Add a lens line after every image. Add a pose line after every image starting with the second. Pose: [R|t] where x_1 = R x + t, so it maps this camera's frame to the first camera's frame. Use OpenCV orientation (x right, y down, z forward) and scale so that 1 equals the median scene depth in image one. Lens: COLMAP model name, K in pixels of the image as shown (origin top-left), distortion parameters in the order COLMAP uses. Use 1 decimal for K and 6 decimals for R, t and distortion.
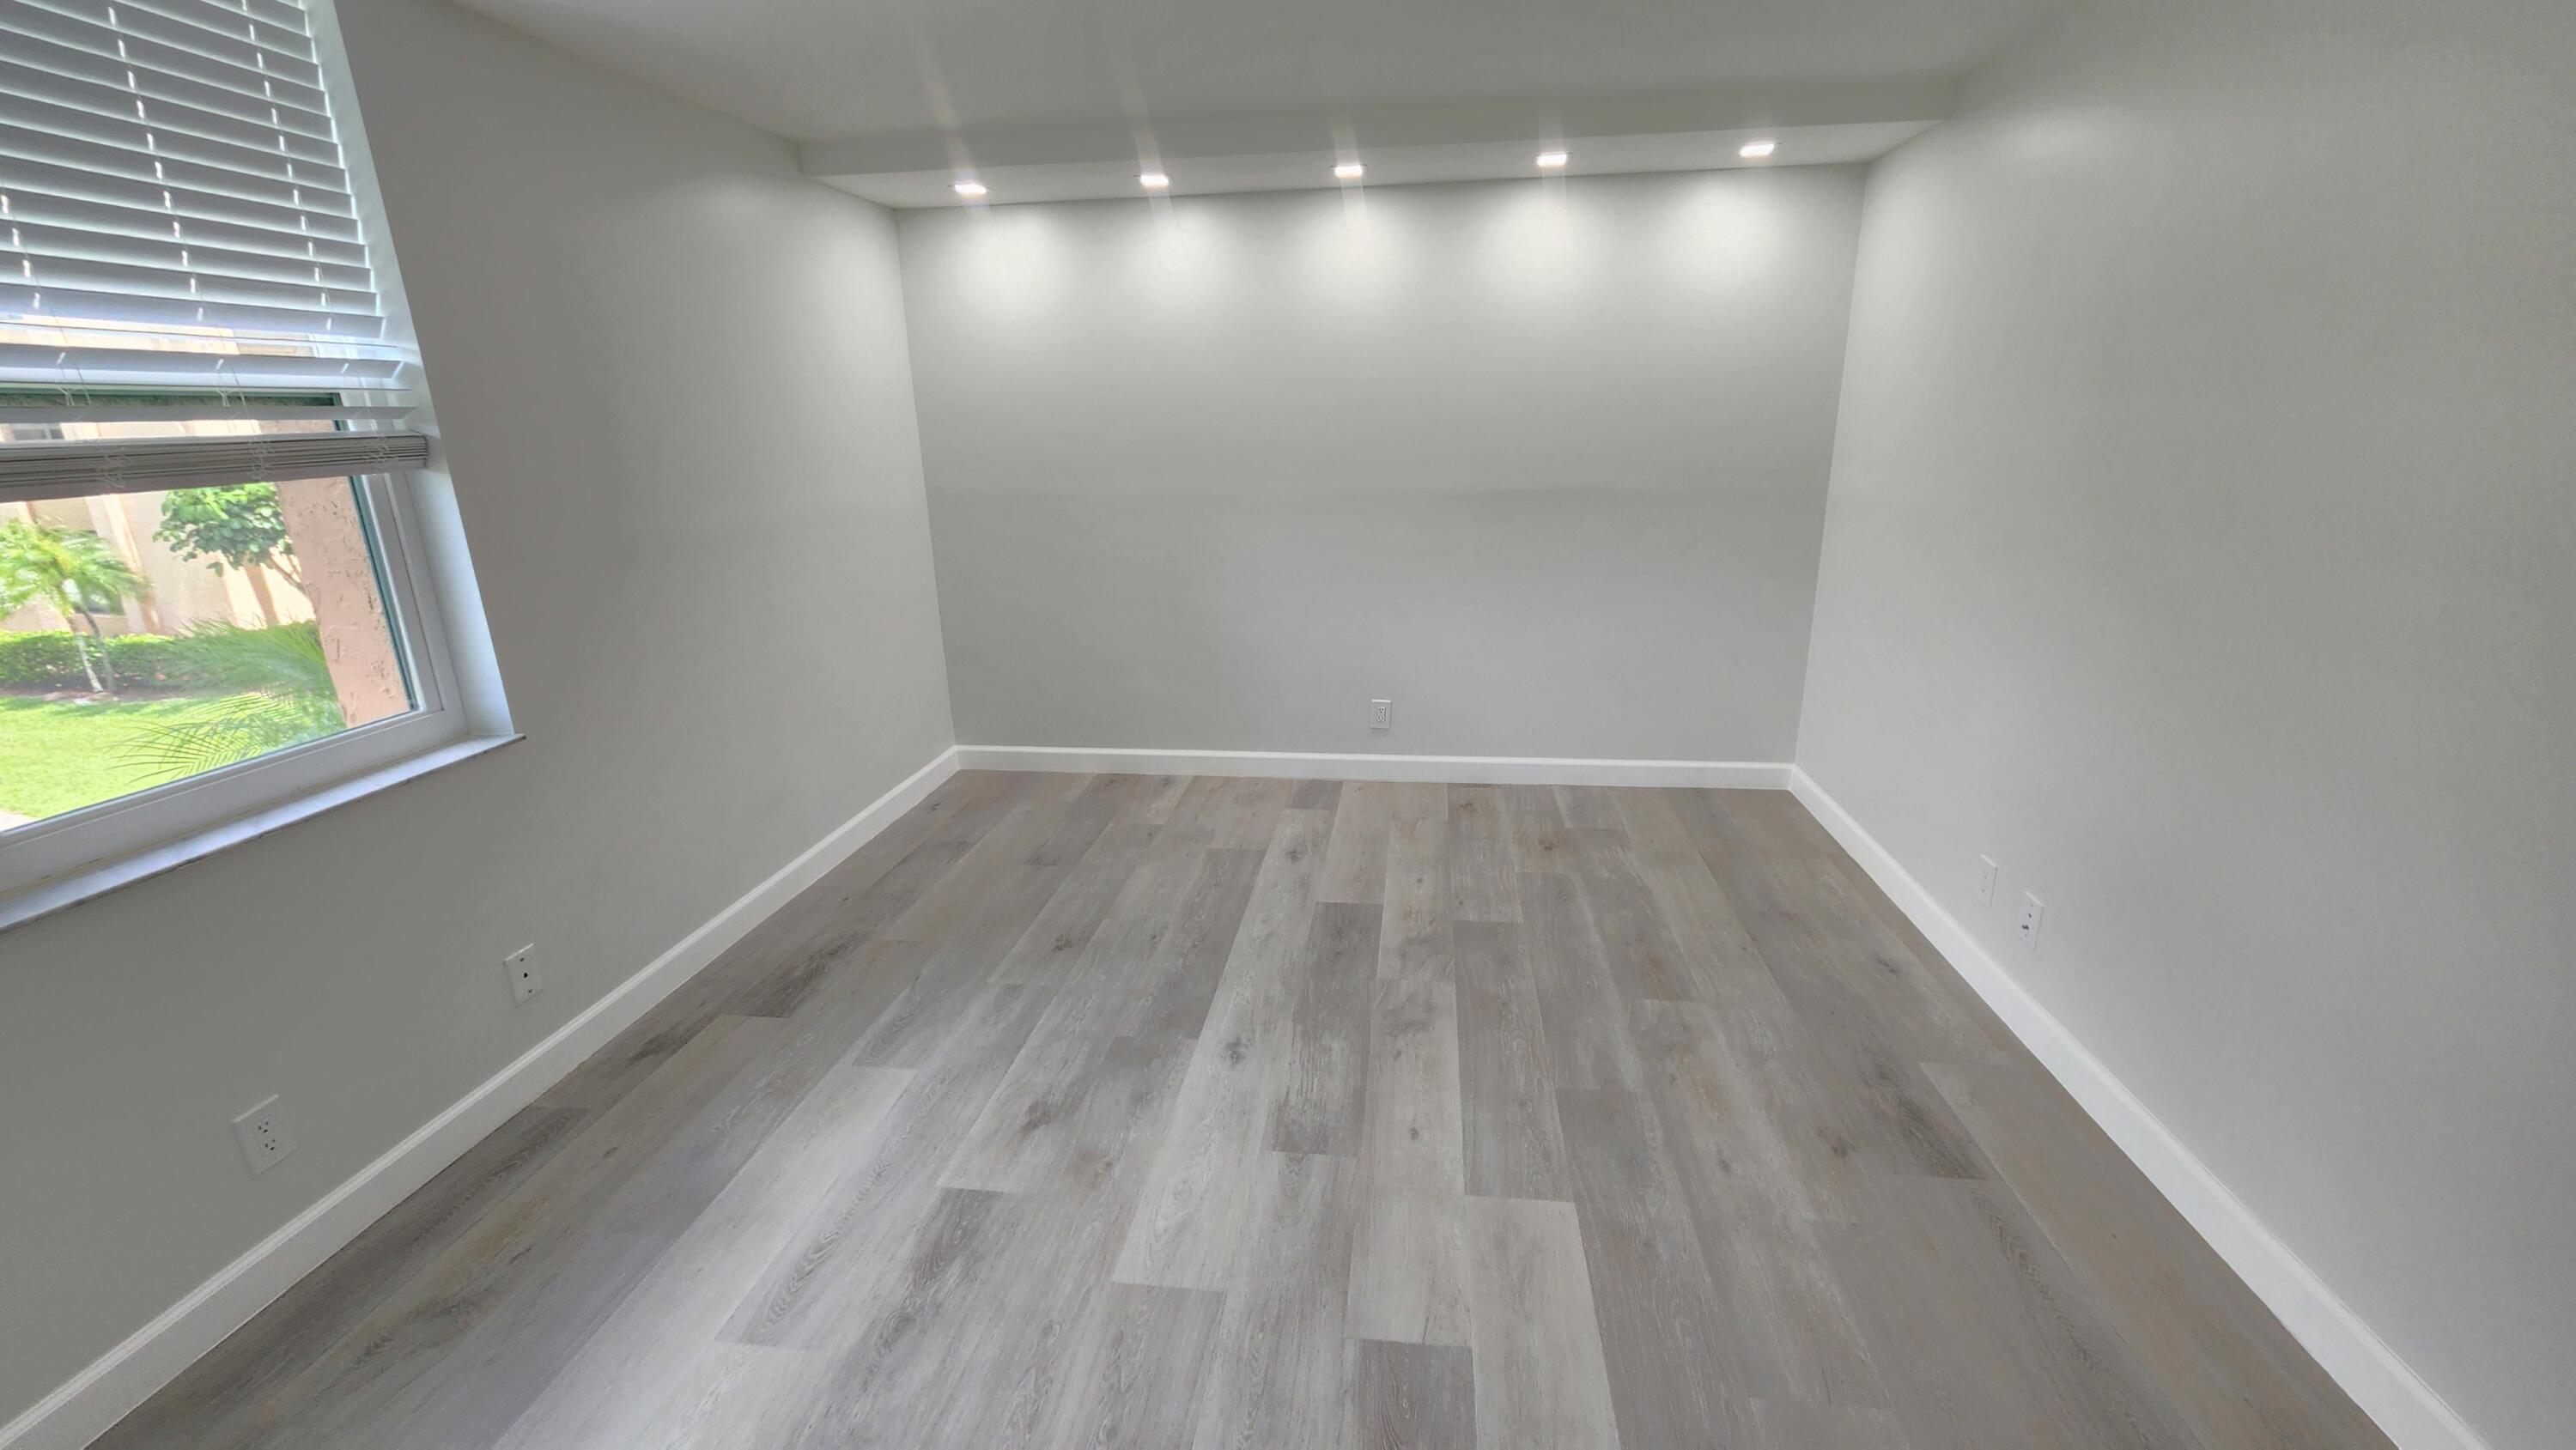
lens RADIAL K [[1052.9, 0, 1288.0], [0, 1052.9, 725.0], [0, 0, 1]] dist [-0.001431, -0.000207]
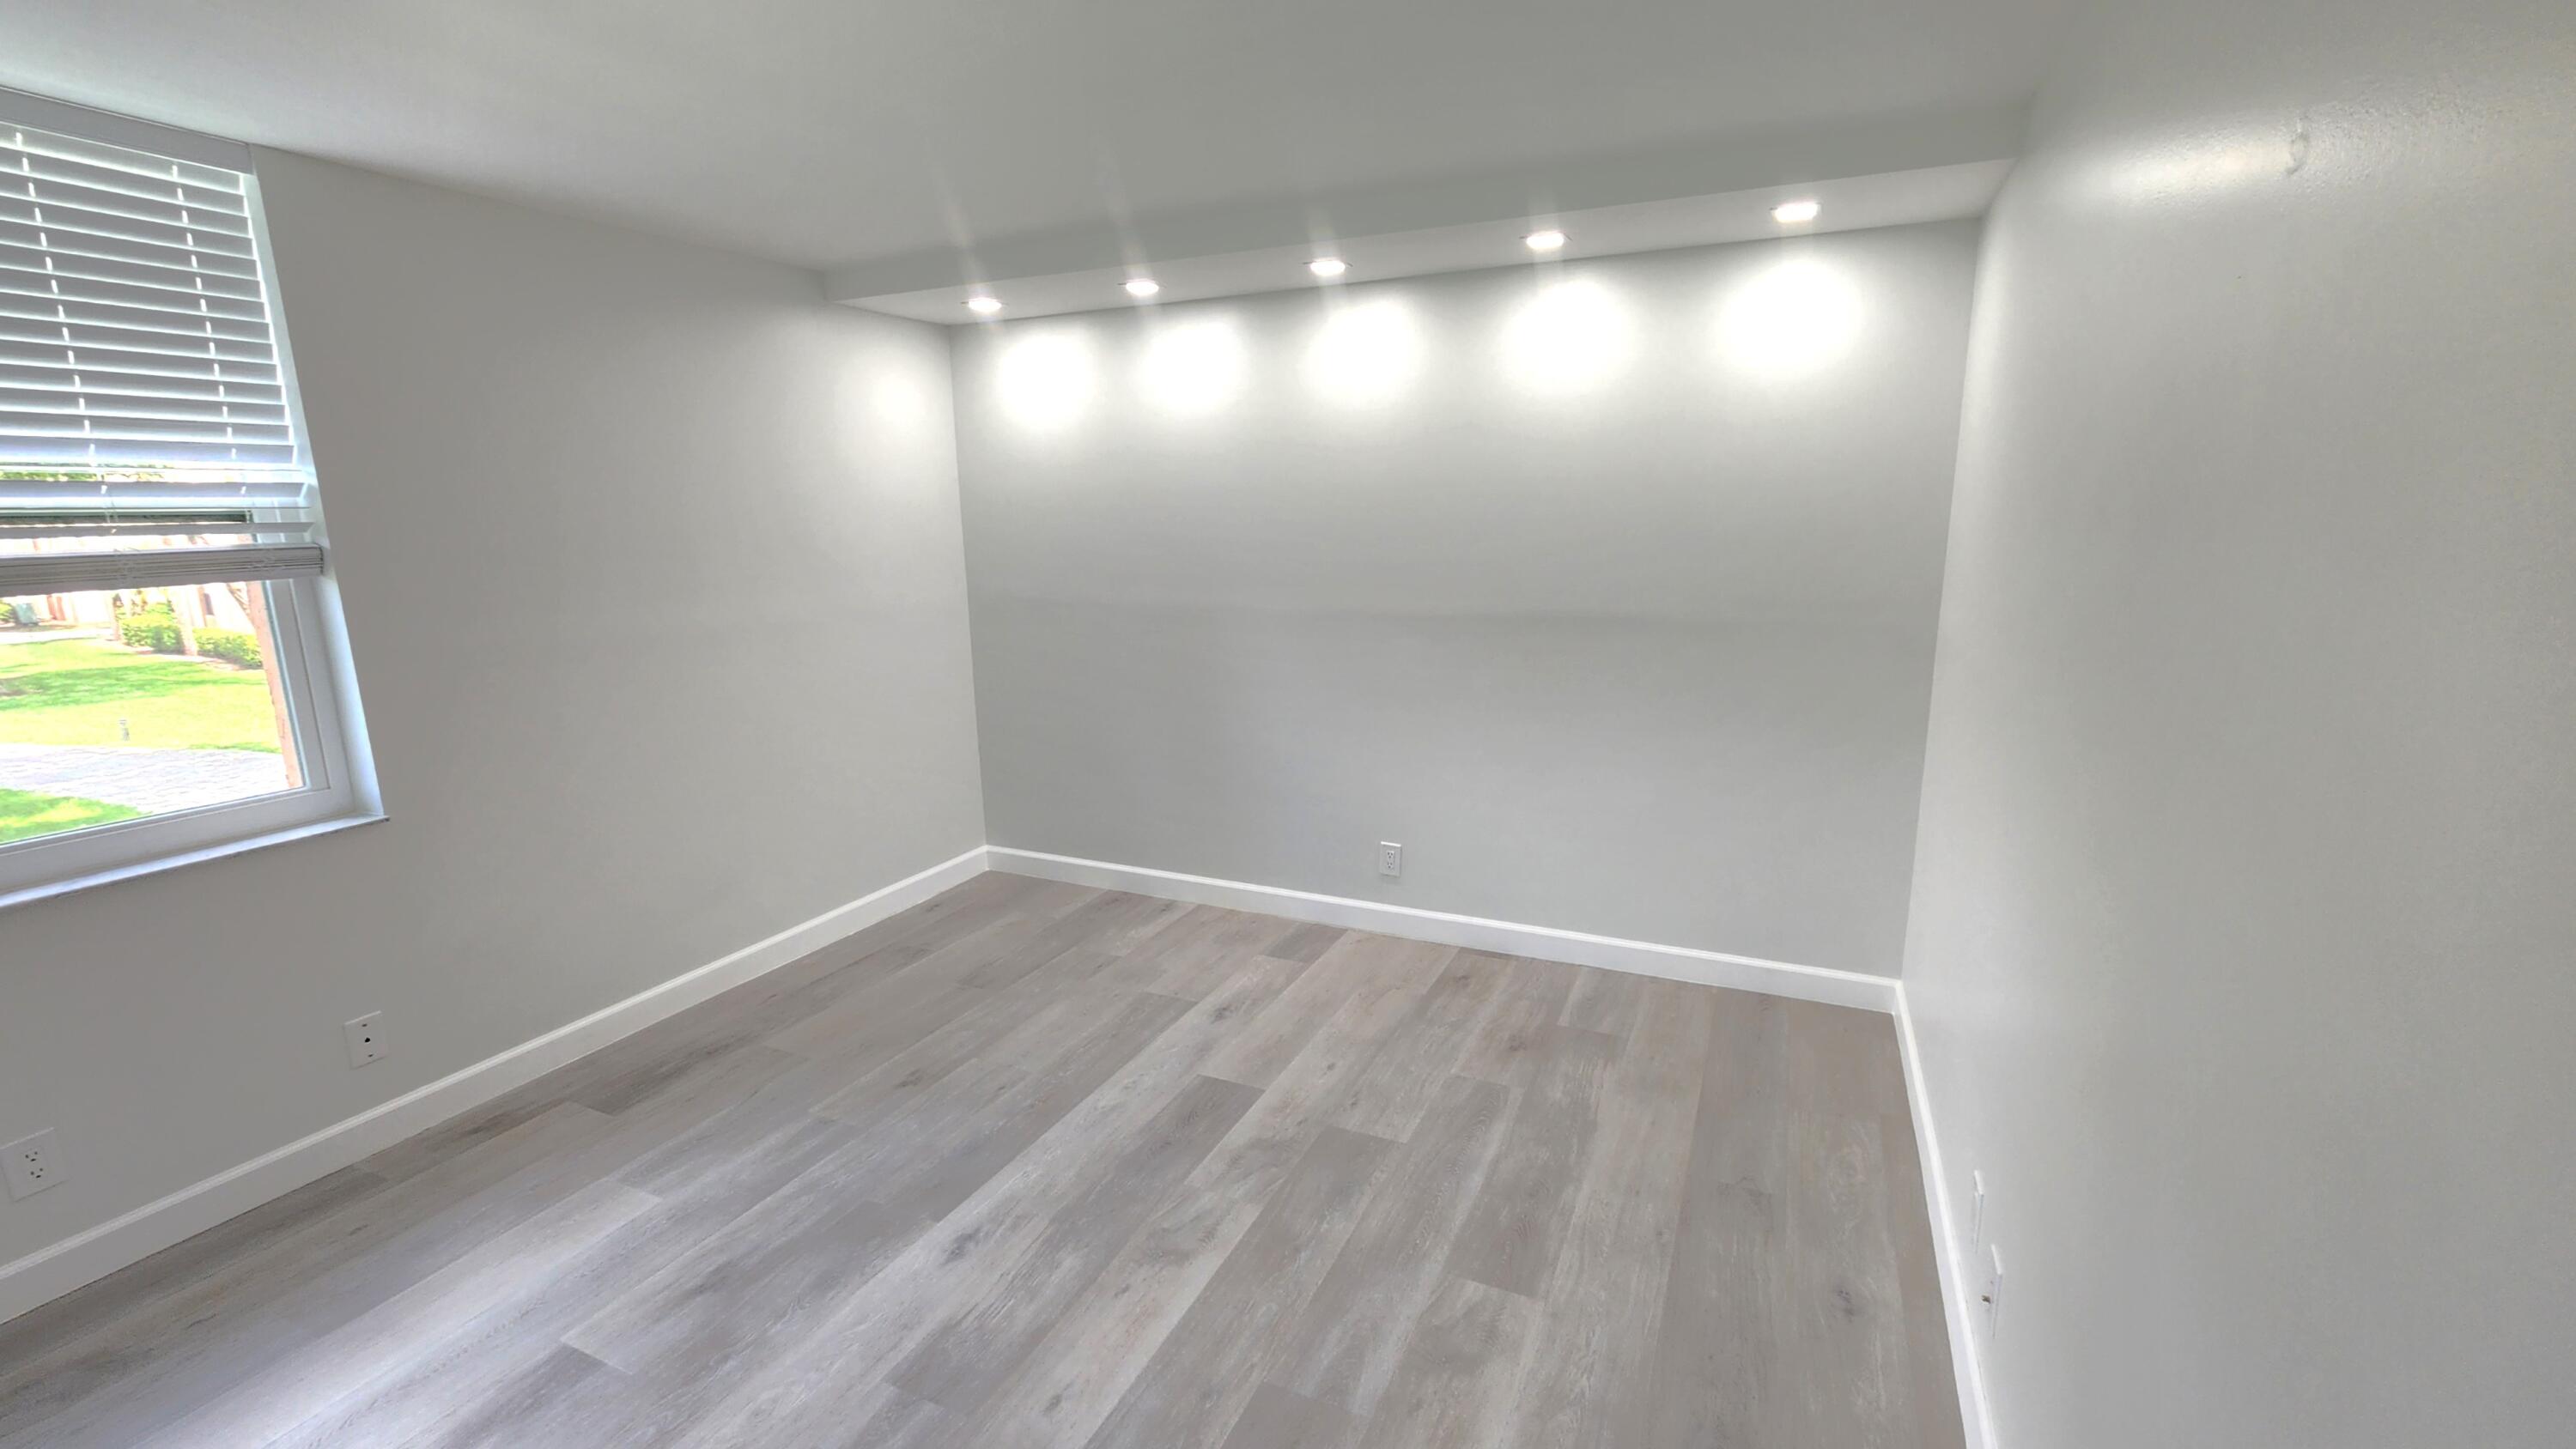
lens RADIAL K [[1088.2, 0, 1282.8], [0, 1088.2, 728.6], [0, 0, 1]] dist [-0.000517, -0.000478]
pose [[0.954231, 0.065885, -0.291724, 0.363326], [-0.089588, 0.993611, -0.068642, -0.066249], [0.285337, 0.091635, 0.954037, 0.140519]]
